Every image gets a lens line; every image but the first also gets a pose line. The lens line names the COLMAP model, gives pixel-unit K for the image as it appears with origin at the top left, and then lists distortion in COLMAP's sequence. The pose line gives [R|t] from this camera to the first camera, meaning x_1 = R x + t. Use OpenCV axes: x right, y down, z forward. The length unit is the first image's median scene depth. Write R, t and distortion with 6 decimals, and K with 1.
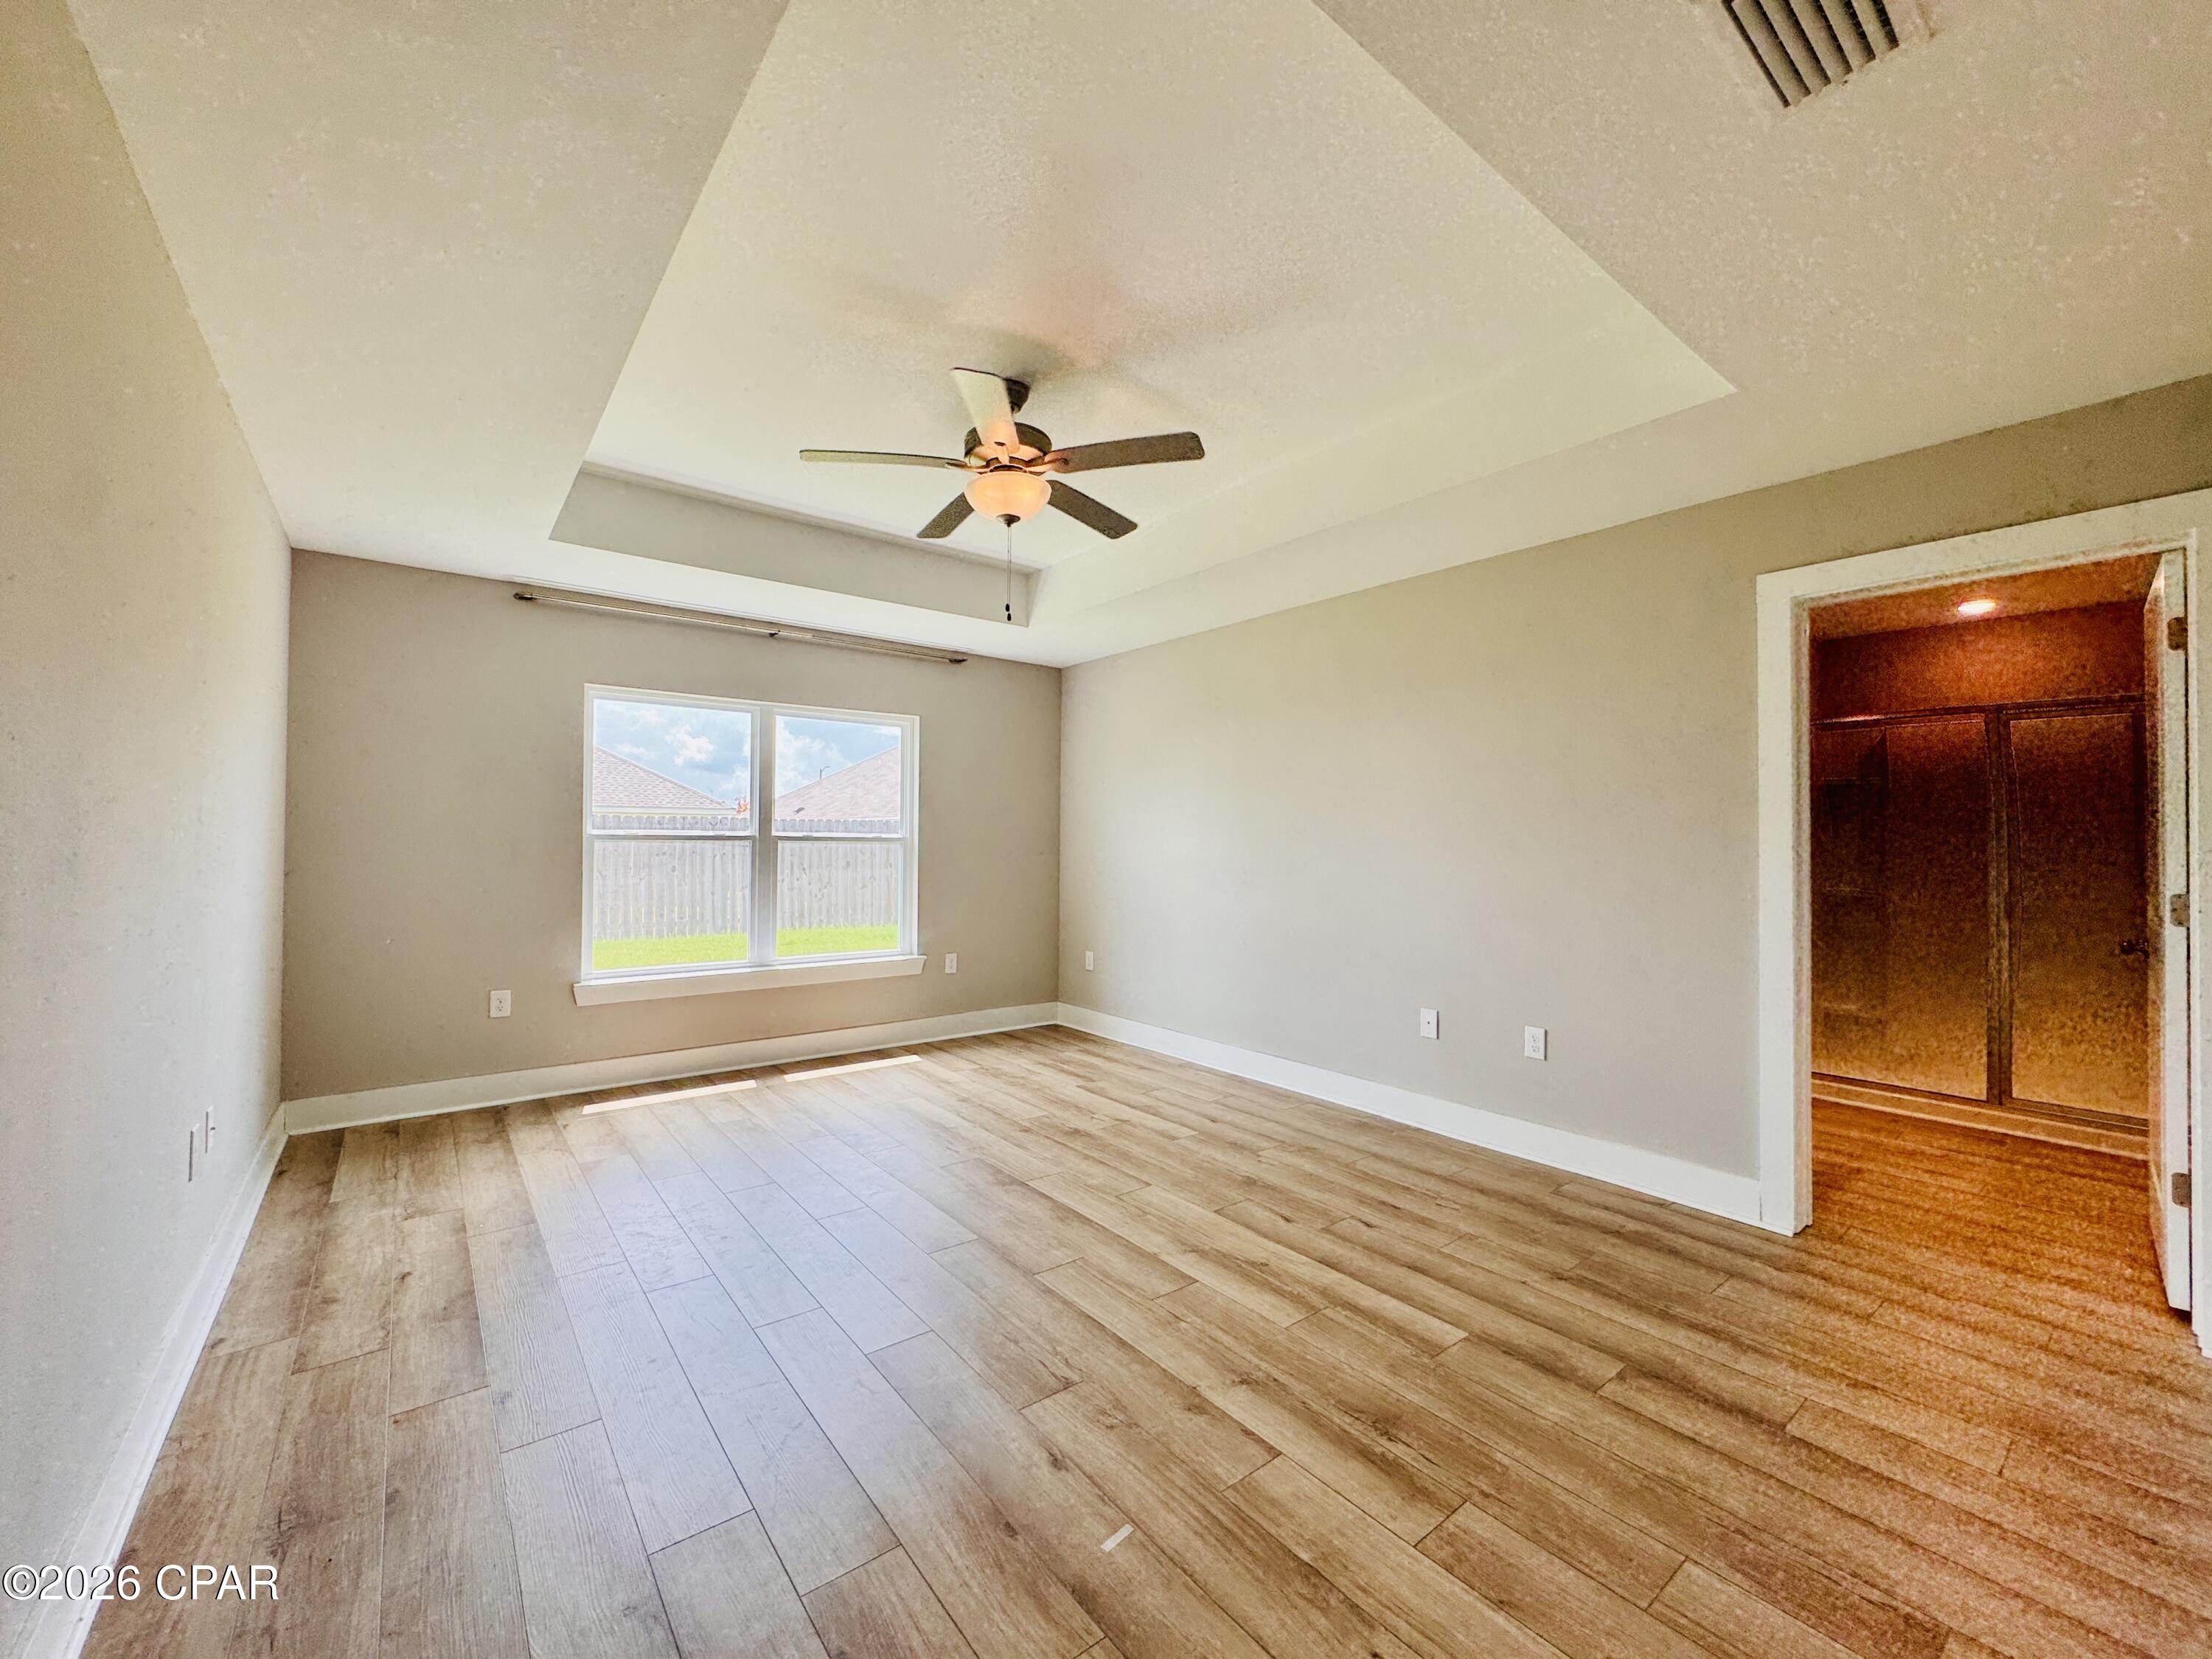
lens RADIAL K [[886.4, 0, 1103.3], [0, 886.4, 829.1], [0, 0, 1]] dist [-0.002342, 0.000054]
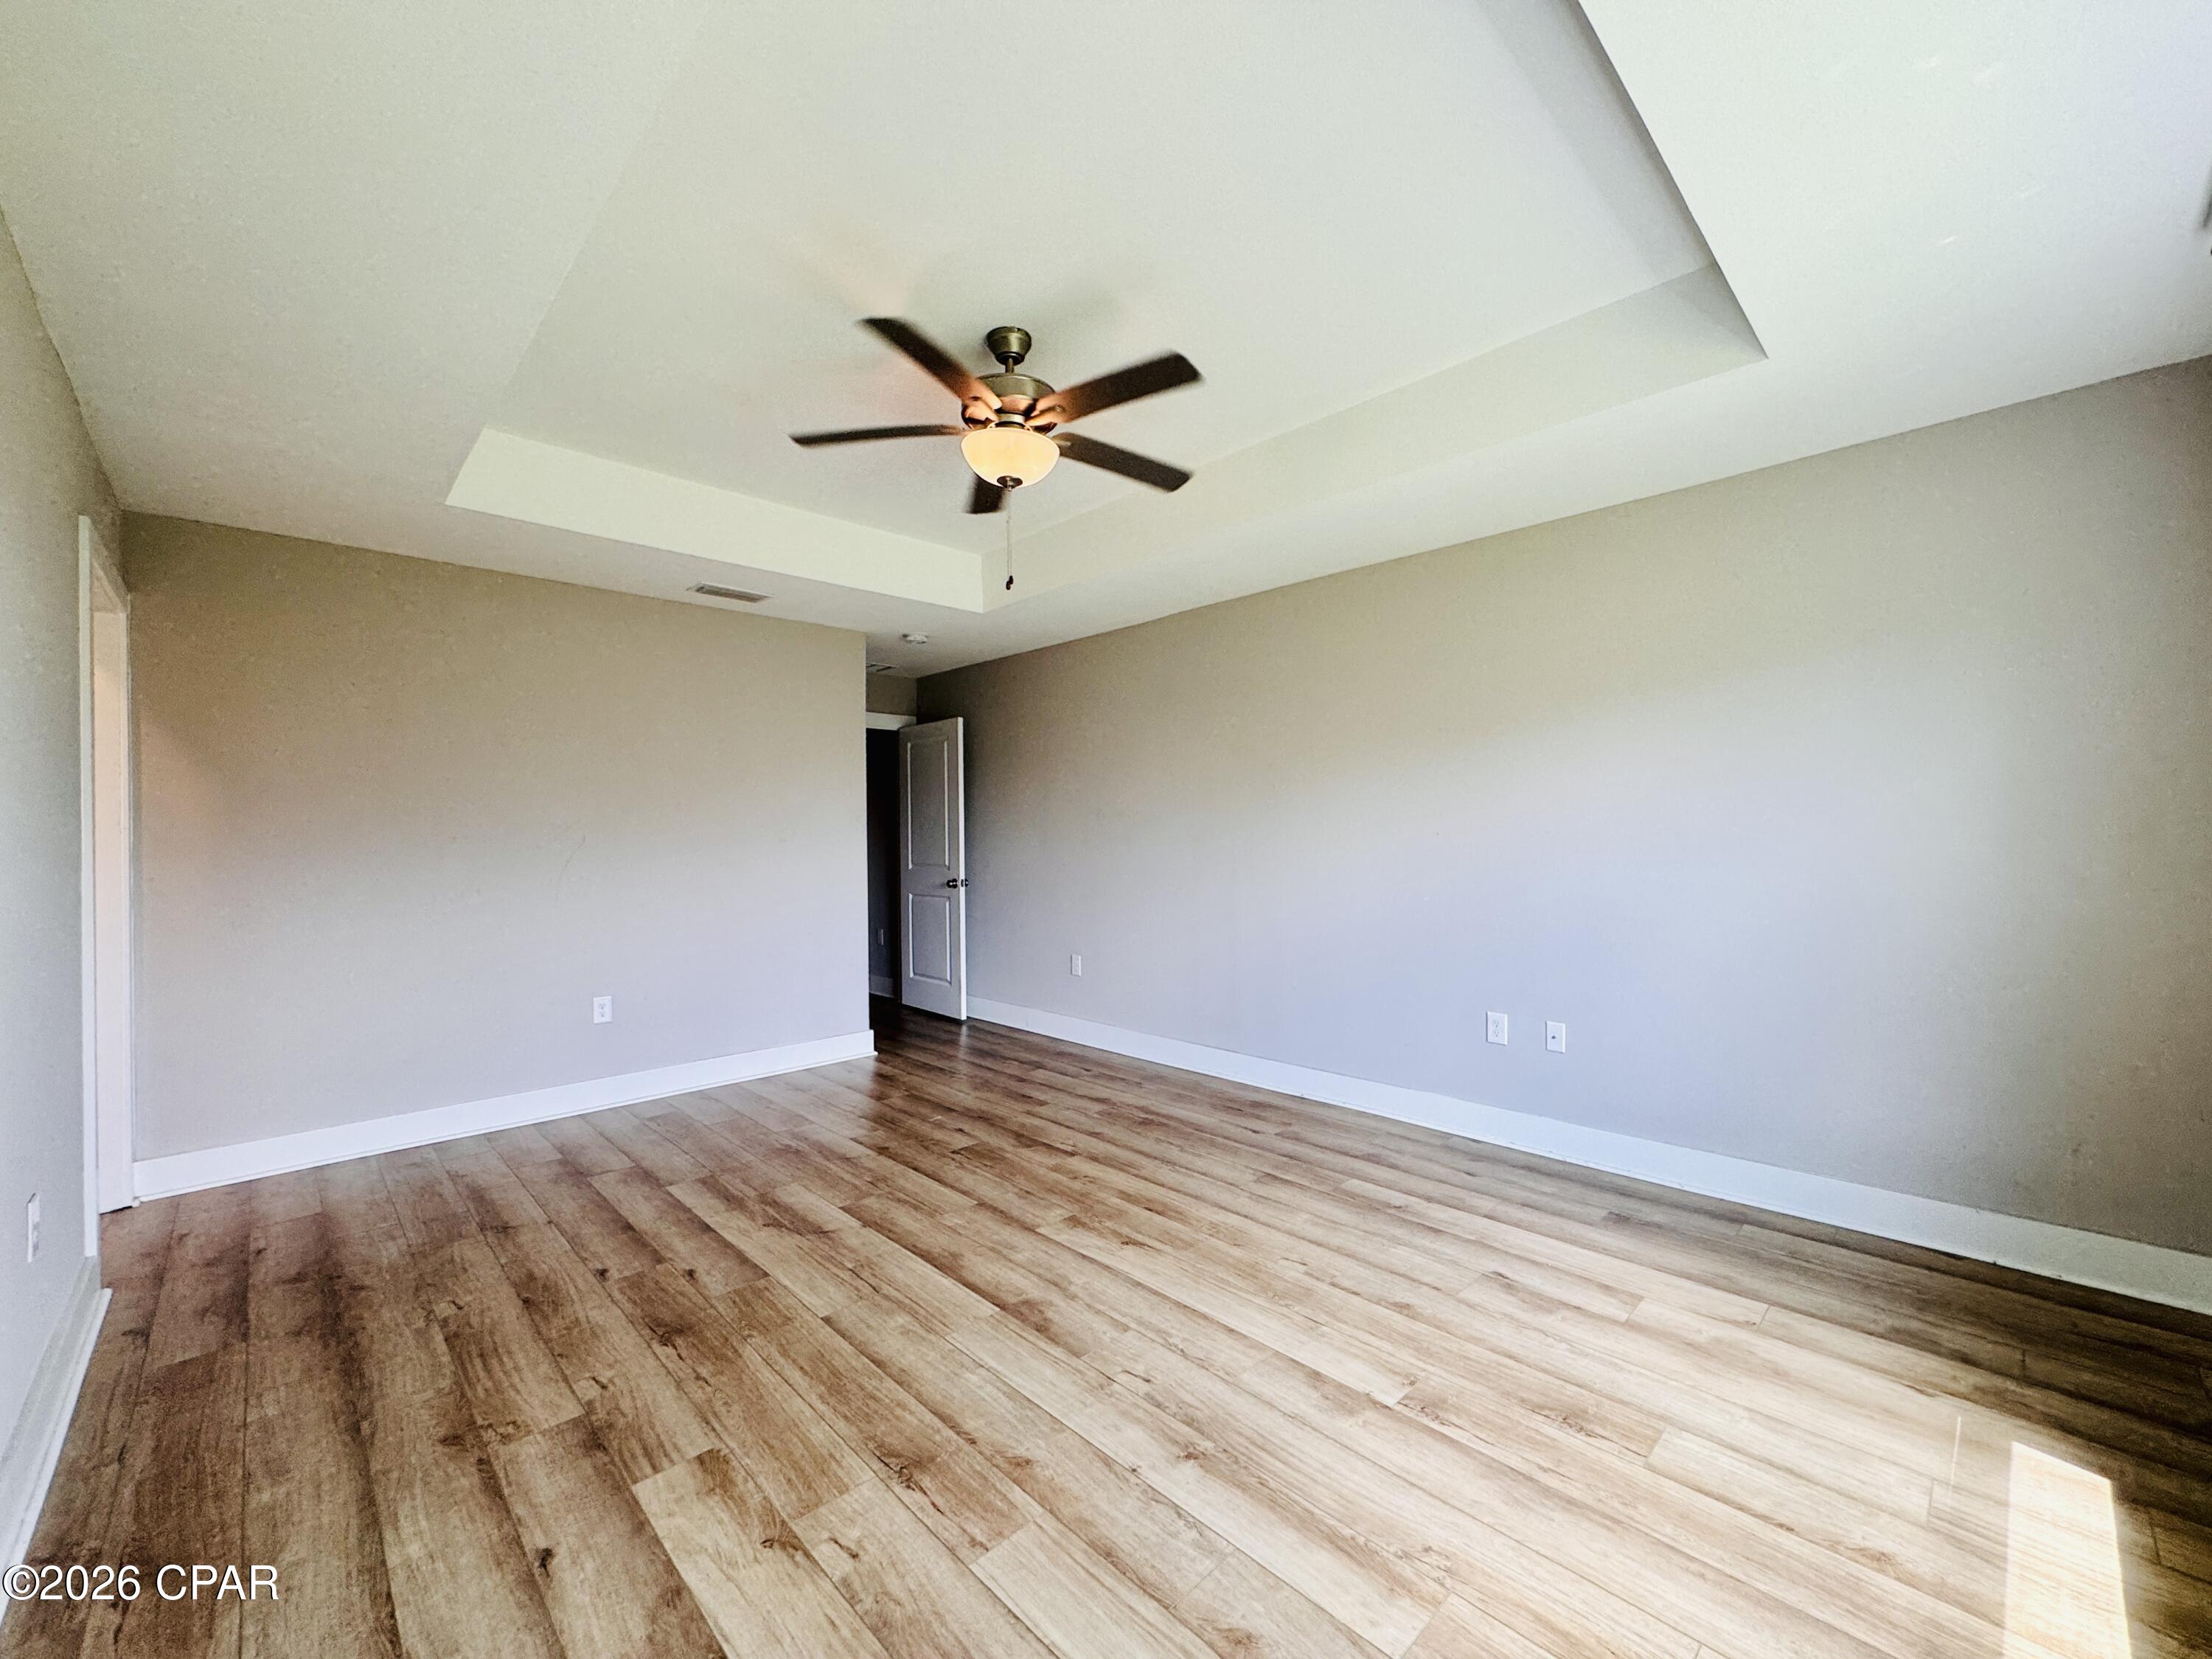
lens RADIAL K [[886.4, 0, 1103.3], [0, 886.4, 829.1], [0, 0, 1]] dist [-0.002342, 0.000054]
pose [[-0.995176, 0.002849, -0.098066, -0.112357], [0.004872, 0.999780, -0.020401, 0.022239], [0.097987, -0.020781, -0.994971, 1.897764]]
